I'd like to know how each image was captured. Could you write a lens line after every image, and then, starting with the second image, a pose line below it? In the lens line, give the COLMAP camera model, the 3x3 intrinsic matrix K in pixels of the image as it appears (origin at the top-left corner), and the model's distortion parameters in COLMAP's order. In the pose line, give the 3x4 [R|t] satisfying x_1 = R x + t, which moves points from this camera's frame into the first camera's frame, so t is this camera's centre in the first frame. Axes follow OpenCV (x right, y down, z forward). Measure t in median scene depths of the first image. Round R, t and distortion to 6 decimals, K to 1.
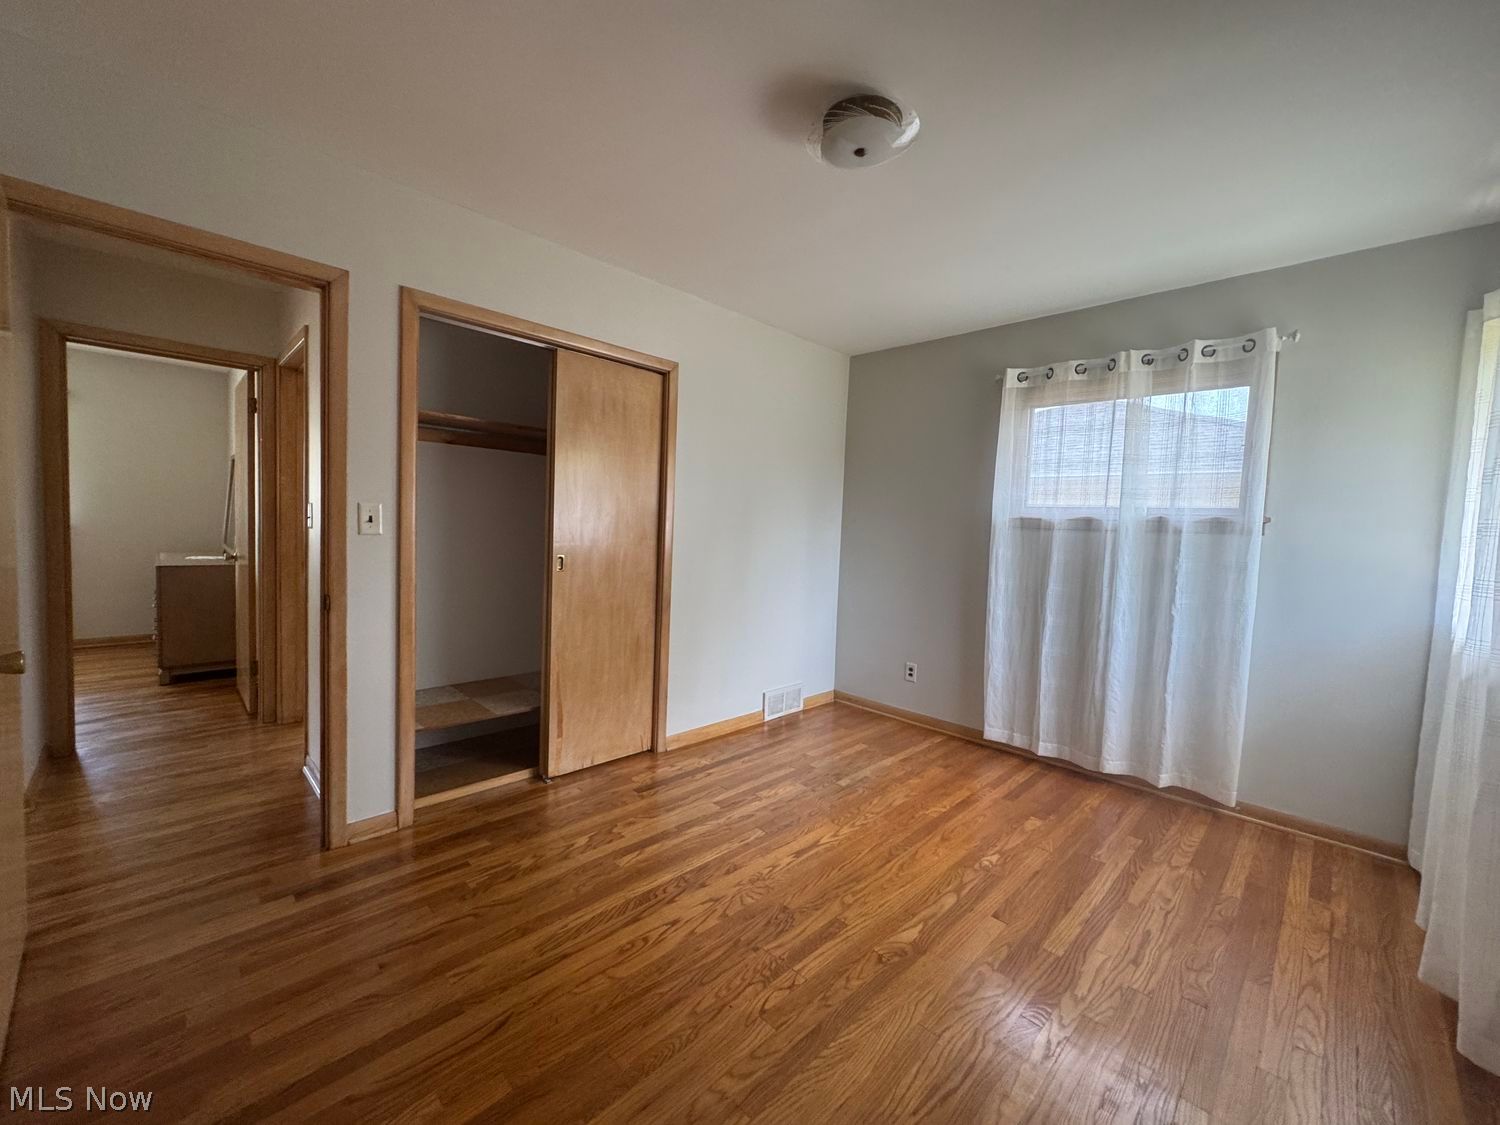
lens RADIAL K [[592.3, 0, 736.7], [0, 592.3, 560.2], [0, 0, 1]] dist [-0.014055, 0.000070]
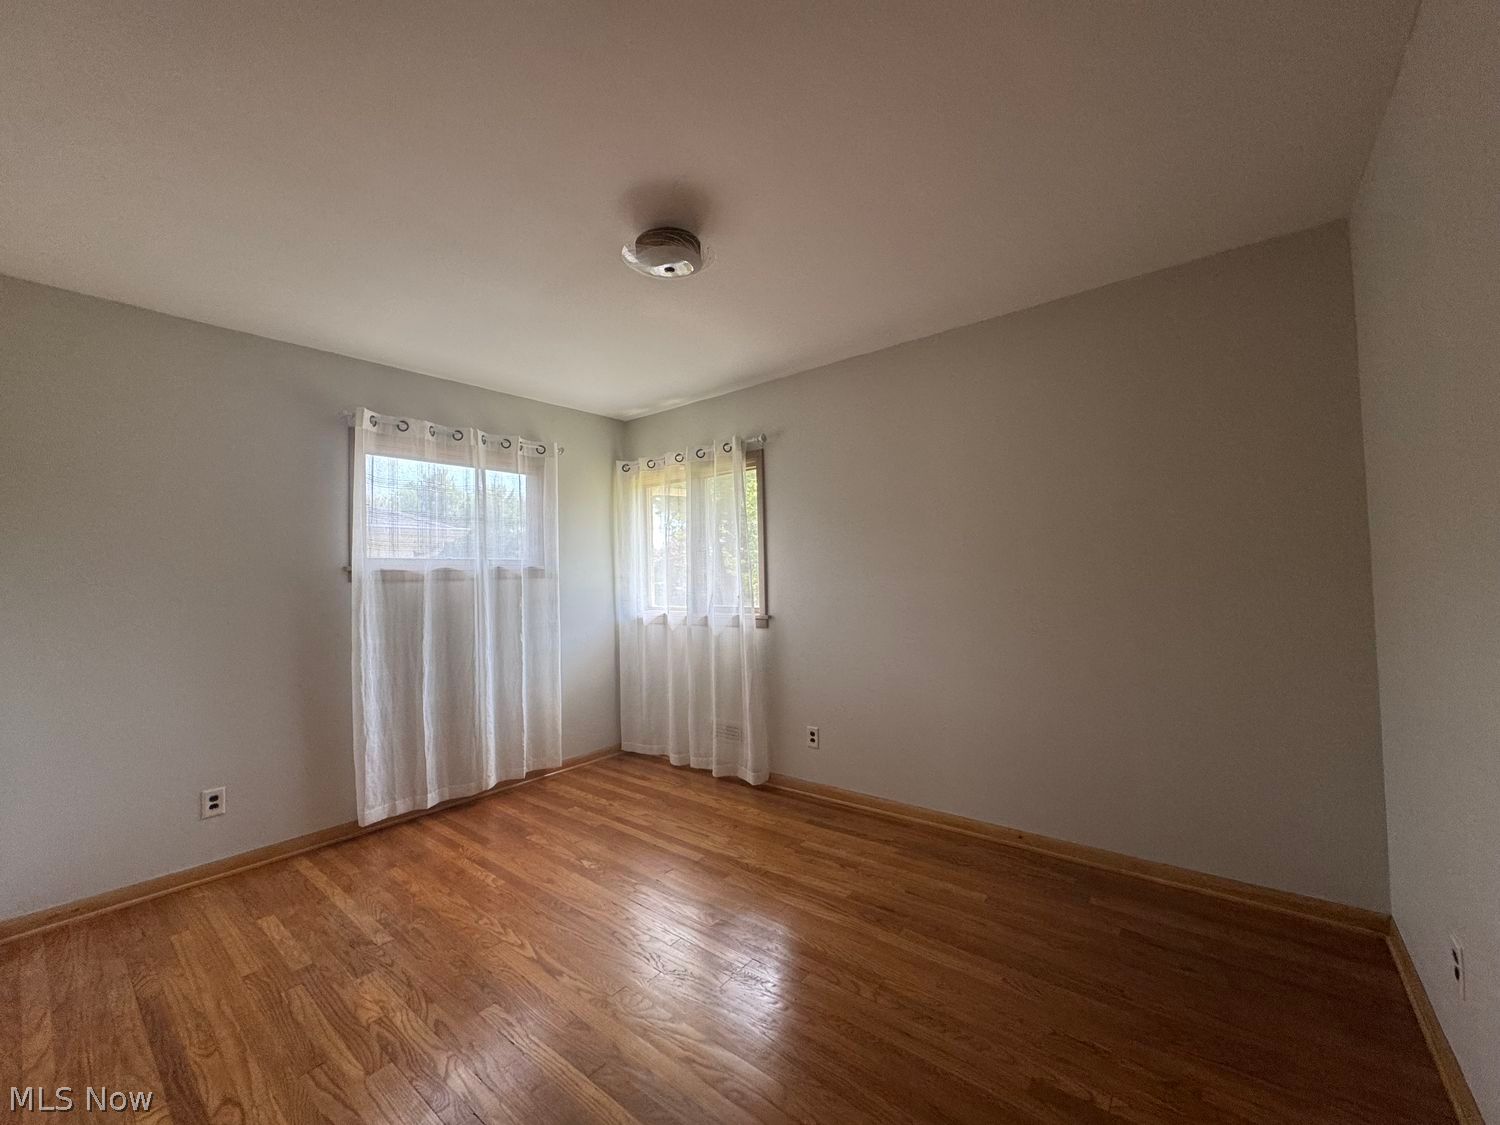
lens RADIAL K [[598.5, 0, 748.1], [0, 598.5, 561.2], [0, 0, 1]] dist [-0.002584, 0.000232]
pose [[-0.118406, -0.004939, 0.992953, -0.568722], [0.080632, 0.996637, 0.014573, -0.057015], [-0.989686, 0.081790, -0.117610, 0.574902]]
